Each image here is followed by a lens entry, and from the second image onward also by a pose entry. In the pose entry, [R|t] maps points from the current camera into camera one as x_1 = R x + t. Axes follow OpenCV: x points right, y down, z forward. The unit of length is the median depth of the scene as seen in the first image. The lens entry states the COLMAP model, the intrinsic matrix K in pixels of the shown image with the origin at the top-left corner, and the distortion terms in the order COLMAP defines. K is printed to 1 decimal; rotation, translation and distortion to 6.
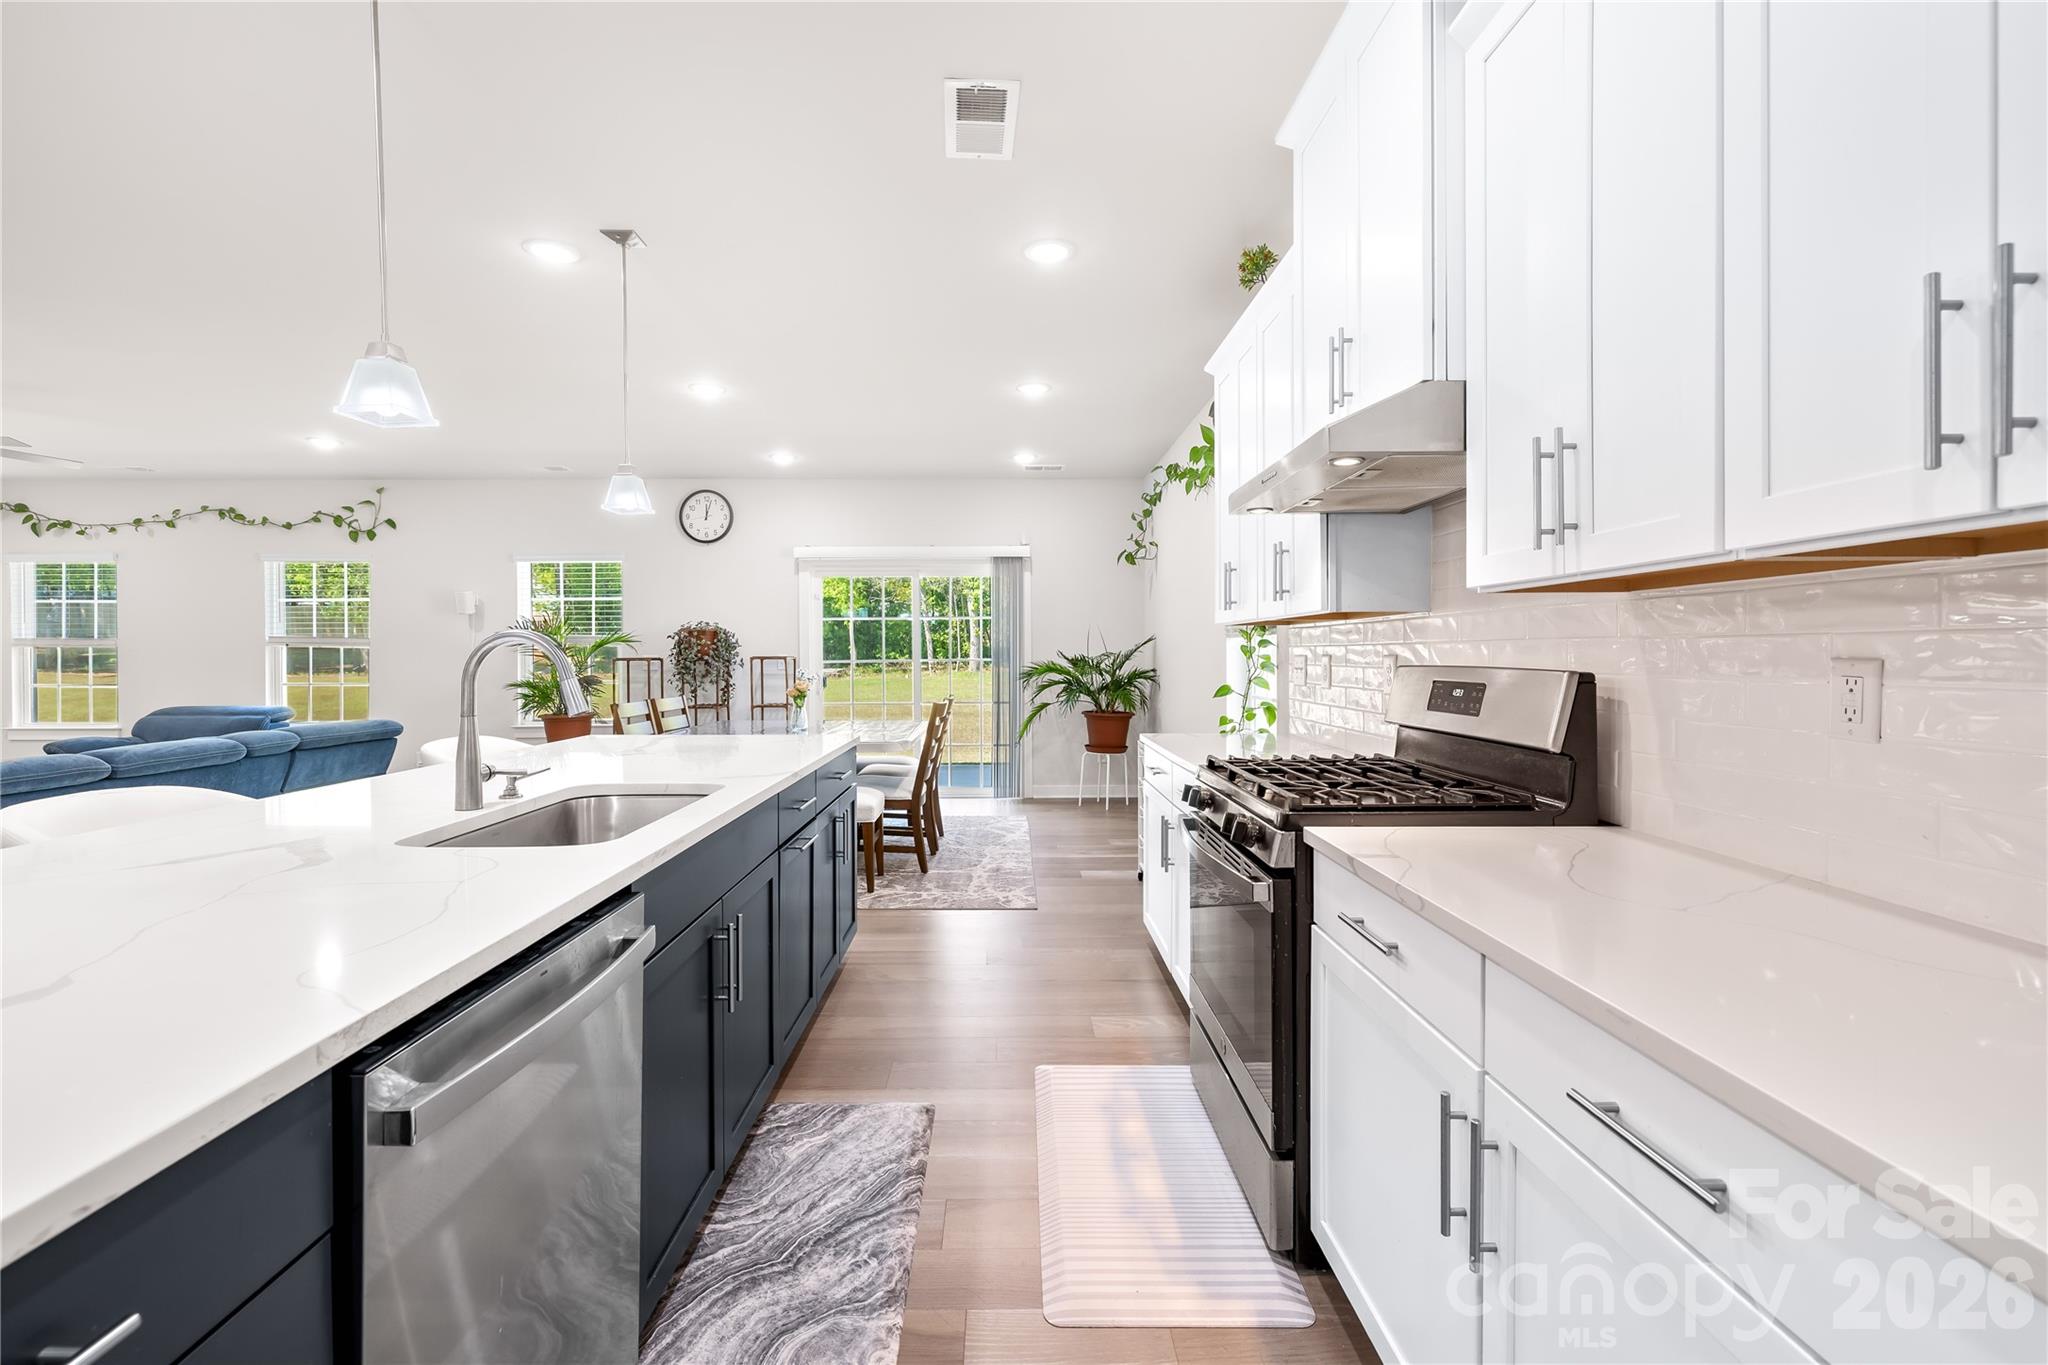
lens RADIAL K [[863.1, 0, 1011.7], [0, 863.1, 661.3], [0, 0, 1]] dist [0.000526, -0.000219]
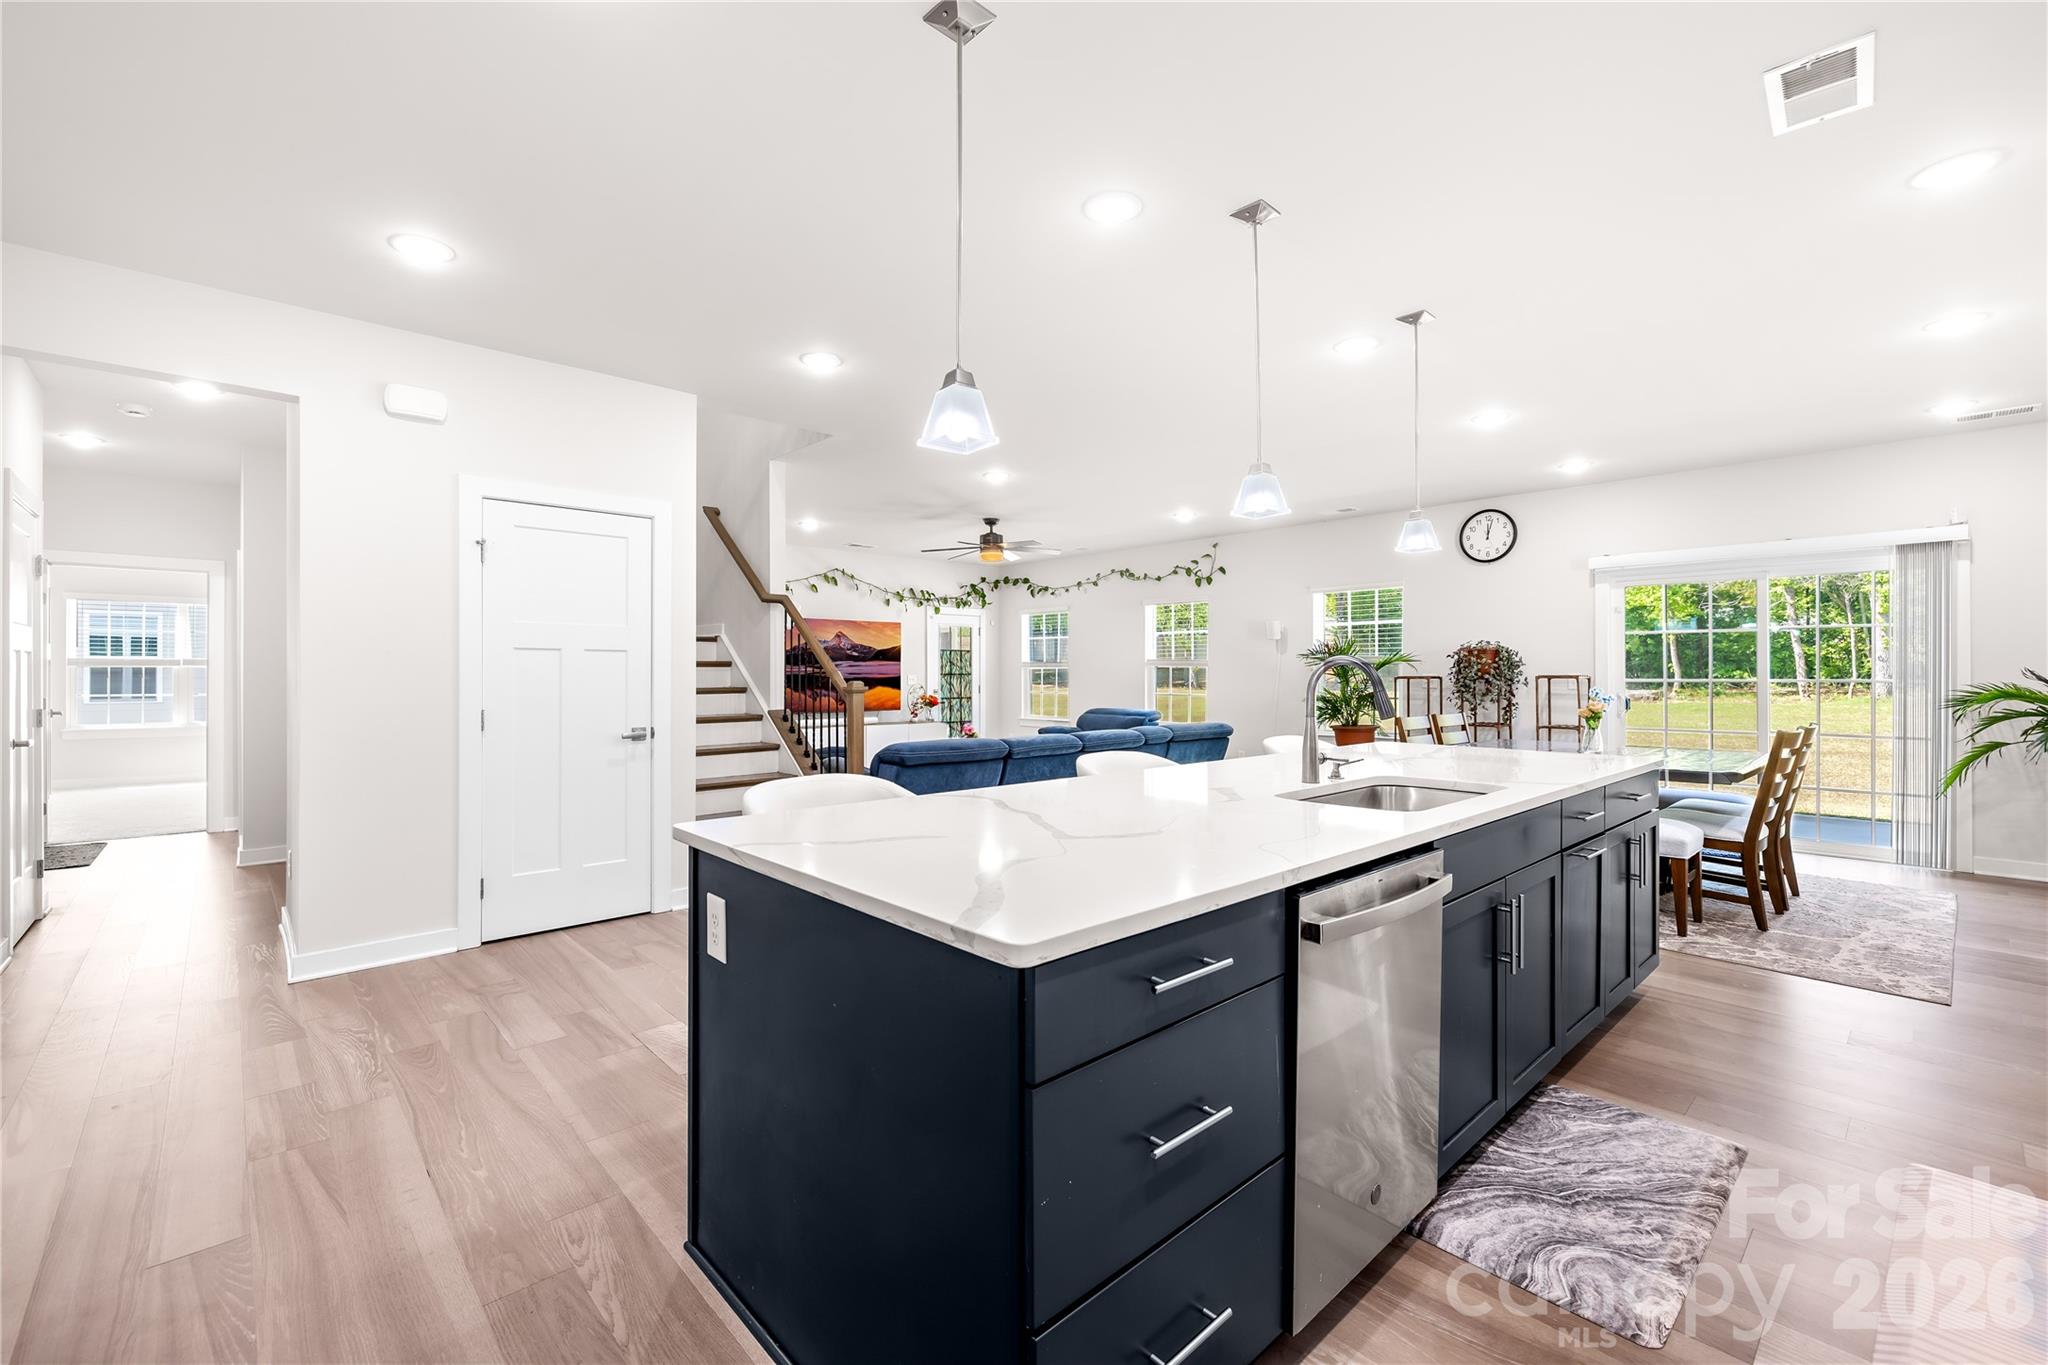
lens RADIAL K [[859.2, 0, 1017.5], [0, 859.2, 674.4], [0, 0, 1]] dist [0.001228, 0.000257]
pose [[0.669179, 0.003044, -0.743095, 0.026529], [-0.007588, 0.999967, -0.002737, 0.000472], [0.743062, 0.007470, 0.669180, -0.082994]]
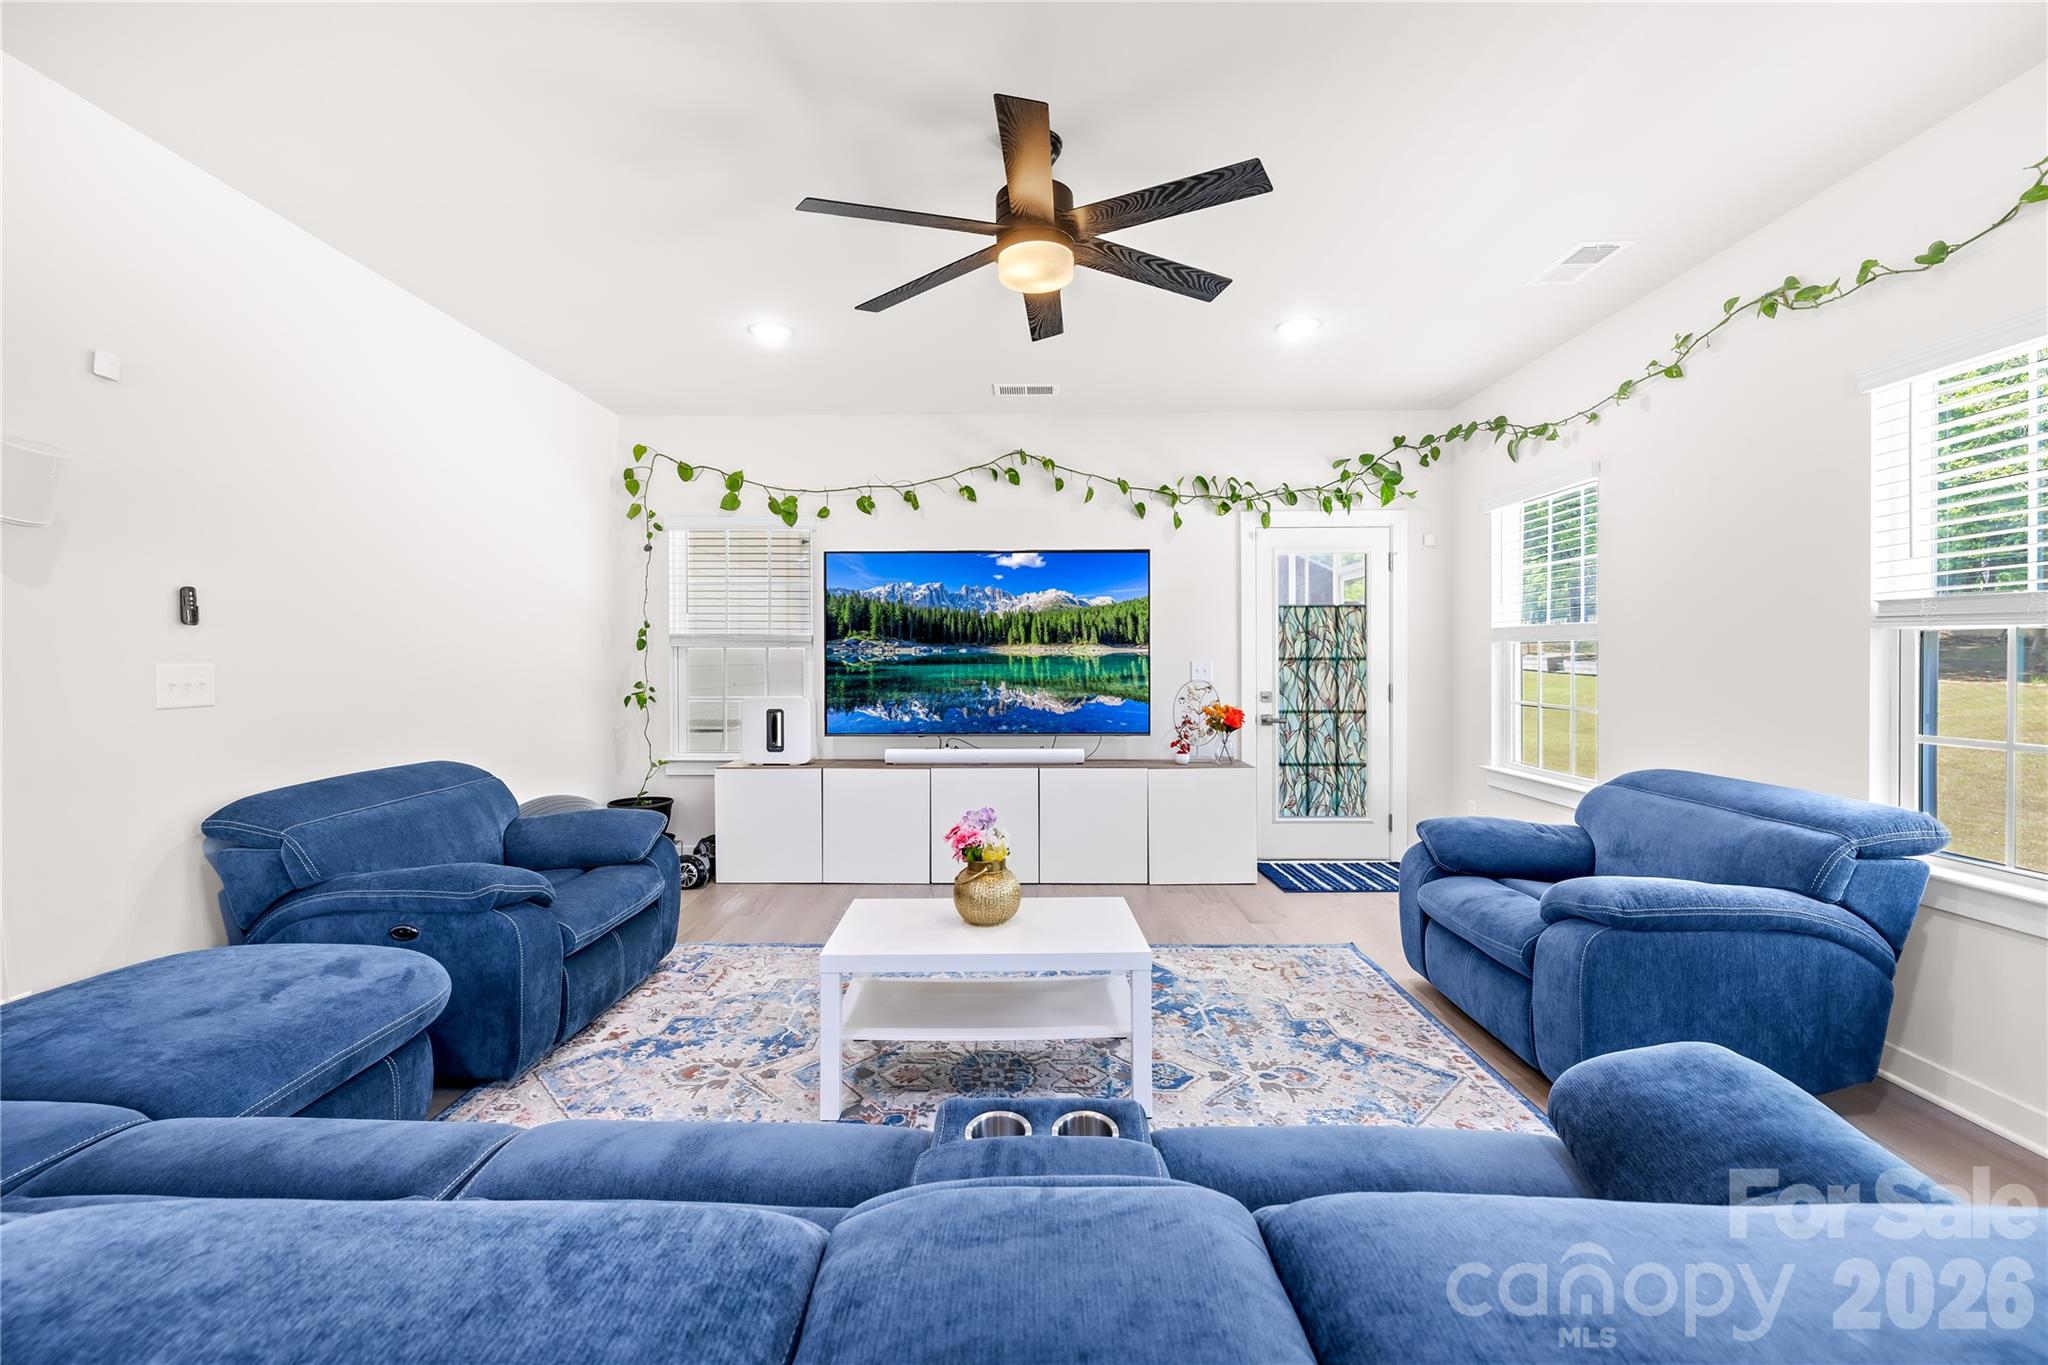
lens RADIAL K [[866.9, 0, 1013.2], [0, 866.9, 664.6], [0, 0, 1]] dist [-0.000555, -0.000009]
pose [[-0.024286, 0.010555, -0.999649, -0.546221], [-0.004927, 0.999931, 0.010678, -0.005487], [0.999693, 0.005185, -0.024232, 0.719255]]
